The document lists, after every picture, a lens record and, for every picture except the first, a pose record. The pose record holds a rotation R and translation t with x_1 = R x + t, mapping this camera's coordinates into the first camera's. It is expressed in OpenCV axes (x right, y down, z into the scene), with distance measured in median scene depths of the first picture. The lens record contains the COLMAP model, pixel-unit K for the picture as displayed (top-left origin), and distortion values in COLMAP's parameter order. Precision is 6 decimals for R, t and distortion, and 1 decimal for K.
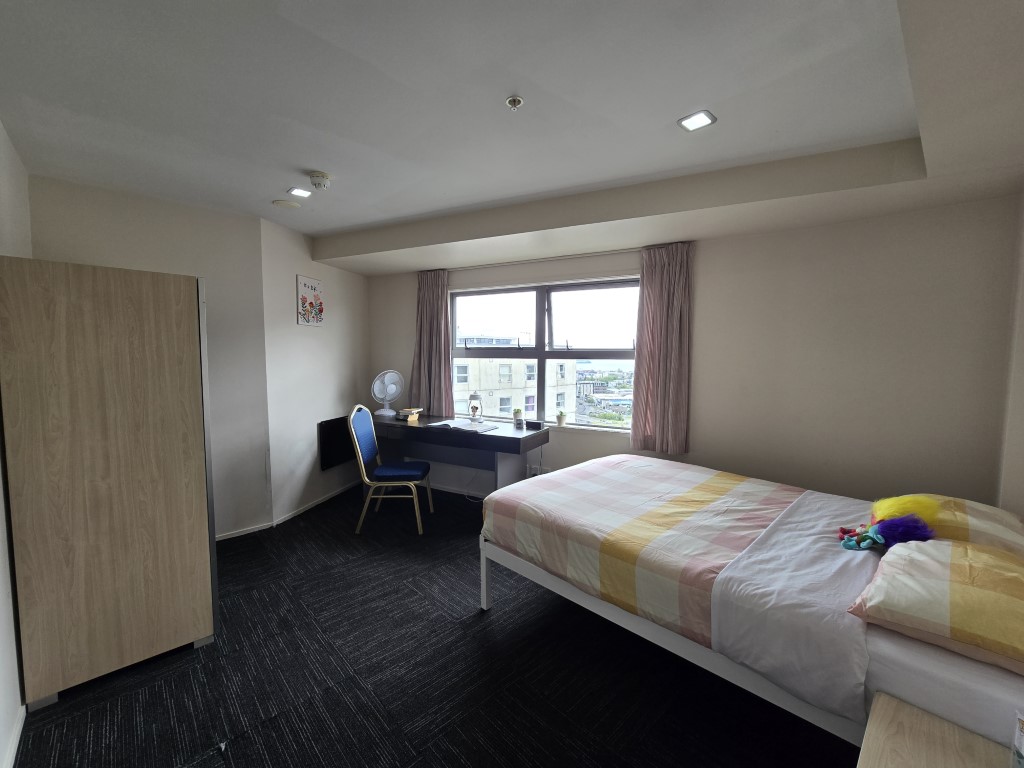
lens RADIAL K [[418.3, 0, 507.8], [0, 418.3, 387.7], [0, 0, 1]] dist [-0.011236, 0.003976]
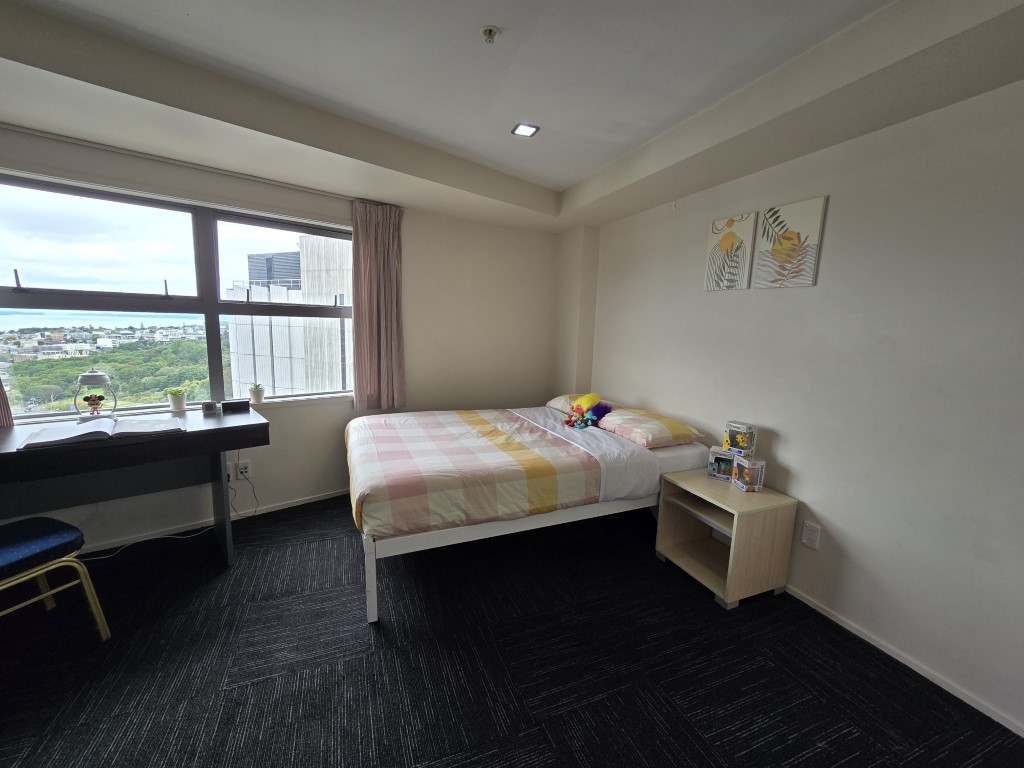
lens RADIAL K [[418.3, 0, 507.8], [0, 418.3, 387.7], [0, 0, 1]] dist [-0.011236, 0.003976]
pose [[0.366937, -0.134491, 0.920472, -0.792985], [0.046224, 0.990907, 0.126356, -0.023581], [-0.929097, -0.003816, 0.369817, 0.542559]]
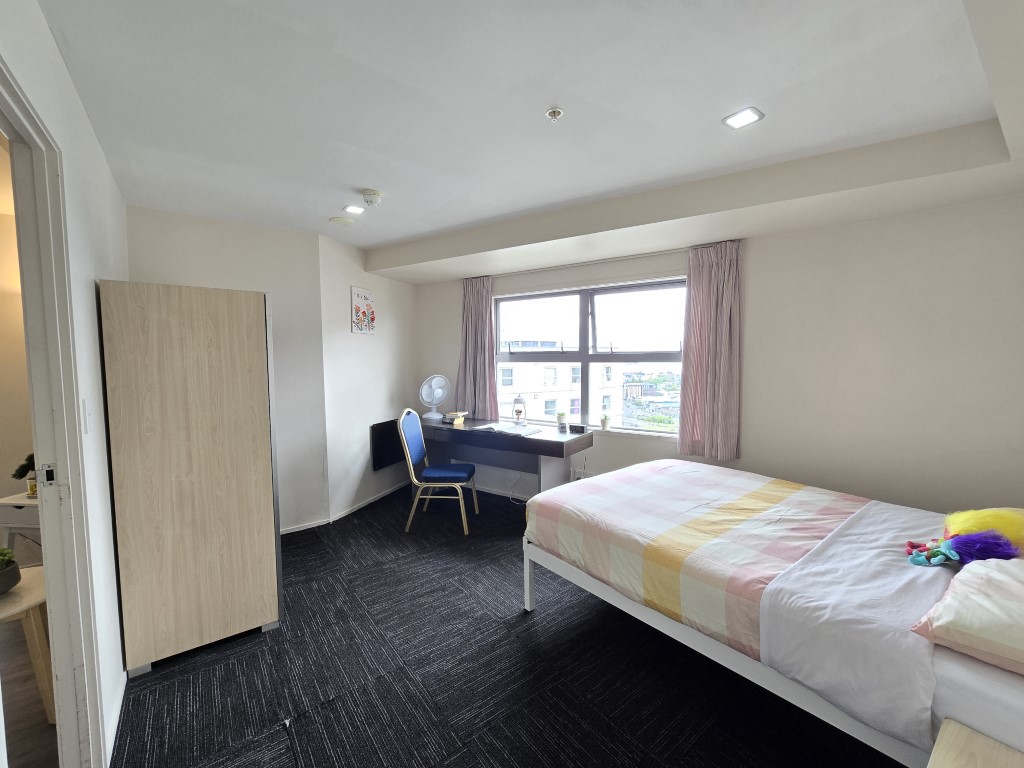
lens RADIAL K [[418.3, 0, 507.8], [0, 418.3, 387.7], [0, 0, 1]] dist [-0.011236, 0.003976]
pose [[0.994189, -0.004516, -0.107558, 0.008185], [0.003813, 0.999970, -0.006745, -0.005064], [0.107585, 0.006296, 0.994176, -0.022442]]
